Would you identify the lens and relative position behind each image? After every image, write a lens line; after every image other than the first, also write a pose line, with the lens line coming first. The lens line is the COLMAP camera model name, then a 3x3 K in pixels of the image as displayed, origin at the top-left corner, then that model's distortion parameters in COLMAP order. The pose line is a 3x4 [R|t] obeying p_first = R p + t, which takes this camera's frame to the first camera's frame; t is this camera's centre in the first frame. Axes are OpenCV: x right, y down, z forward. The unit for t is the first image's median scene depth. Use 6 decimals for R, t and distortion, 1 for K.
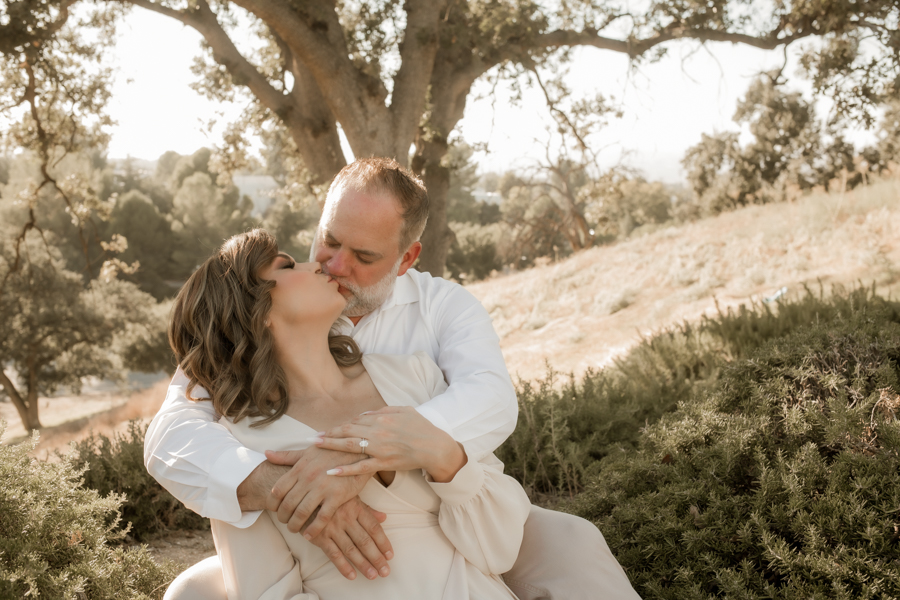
lens RADIAL K [[894.6, 0, 450.0], [0, 894.6, 300.0], [0, 0, 1]] dist [-0.074982, 0.092366]
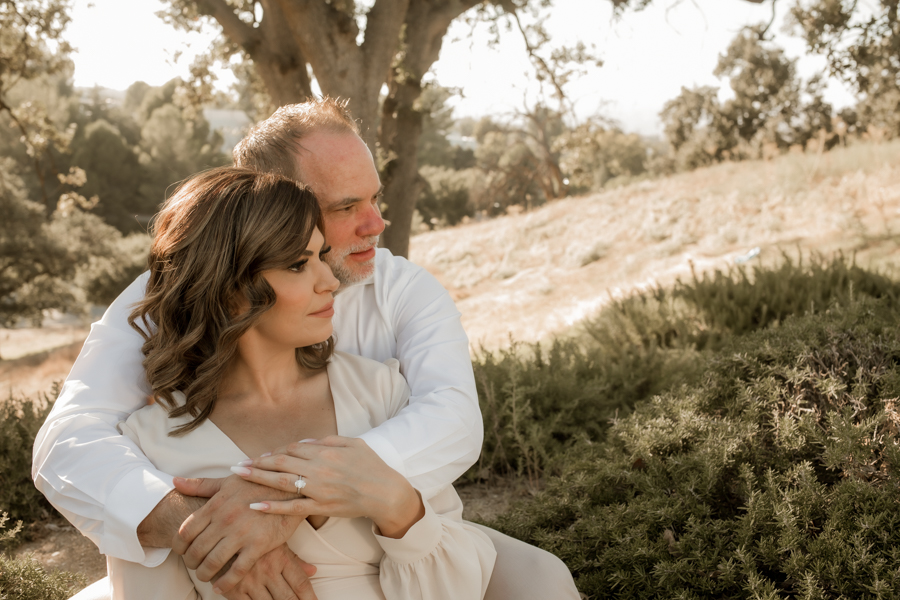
lens RADIAL K [[894.6, 0, 450.0], [0, 894.6, 300.0], [0, 0, 1]] dist [-0.074982, 0.092366]
pose [[0.998778, 0.035786, 0.034087, 0.002940], [-0.037847, 0.997366, 0.061871, -0.004651], [-0.031783, -0.063086, 0.997502, 0.019293]]
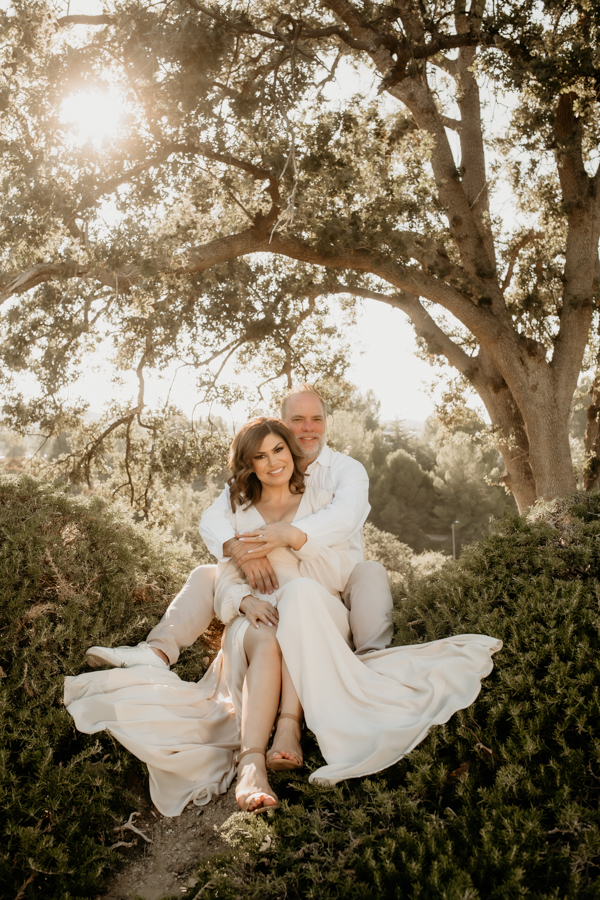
lens RADIAL K [[894.6, 0, 299.8], [0, 894.6, 406.6], [0, 0, 1]] dist [-0.074982, 0.092366]
pose [[0.892765, -0.037170, -0.448987, 0.100083], [-0.040094, 0.986081, -0.161357, 0.022926], [0.448736, 0.162055, 0.878848, -0.092332]]
